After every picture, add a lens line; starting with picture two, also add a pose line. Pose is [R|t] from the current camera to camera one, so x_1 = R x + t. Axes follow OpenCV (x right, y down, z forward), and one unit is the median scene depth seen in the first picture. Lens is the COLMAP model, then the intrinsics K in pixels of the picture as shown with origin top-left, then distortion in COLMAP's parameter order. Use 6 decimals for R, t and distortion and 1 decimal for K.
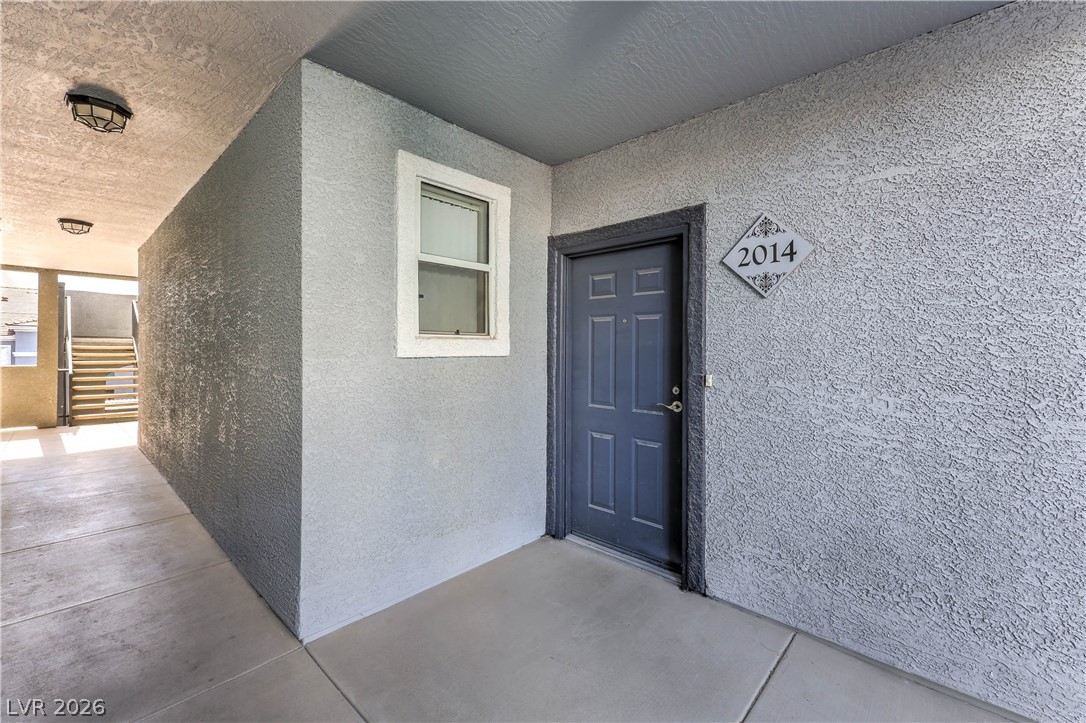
lens RADIAL K [[439.0, 0, 557.3], [0, 439.0, 347.4], [0, 0, 1]] dist [0.004236, 0.000472]
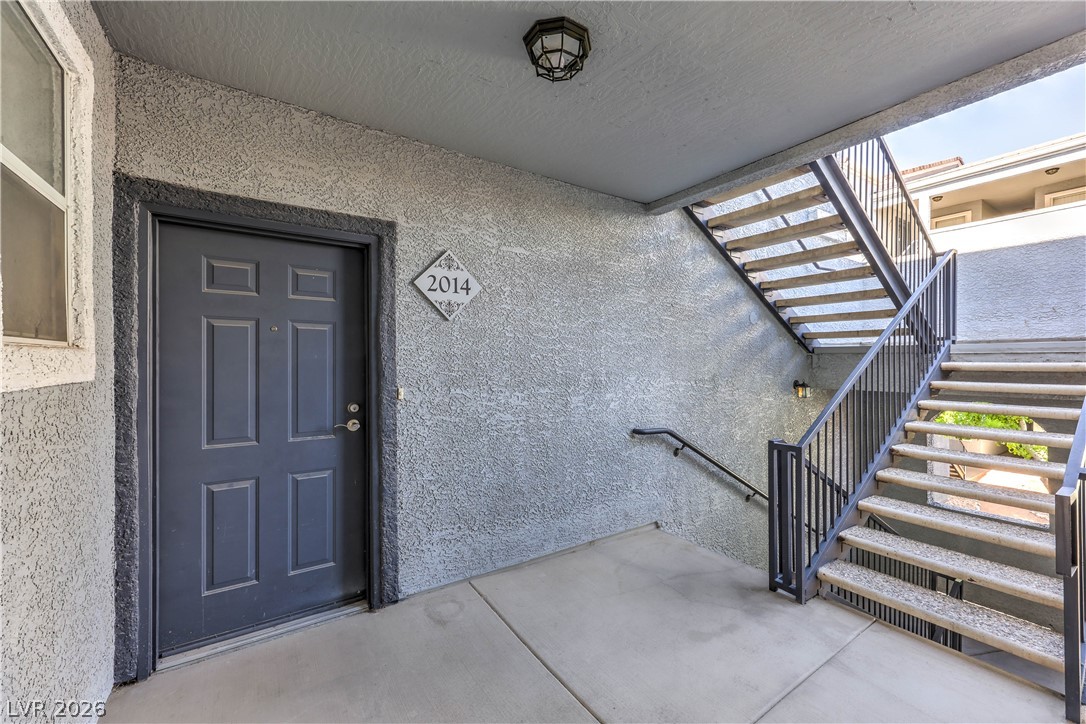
lens RADIAL K [[439.0, 0, 542.3], [0, 439.0, 360.5], [0, 0, 1]] dist [0.004236, 0.000472]
pose [[0.257346, -0.004229, 0.966310, -0.594907], [-0.000526, 0.999990, 0.004516, -0.008825], [-0.966319, -0.001671, 0.257342, 0.417108]]
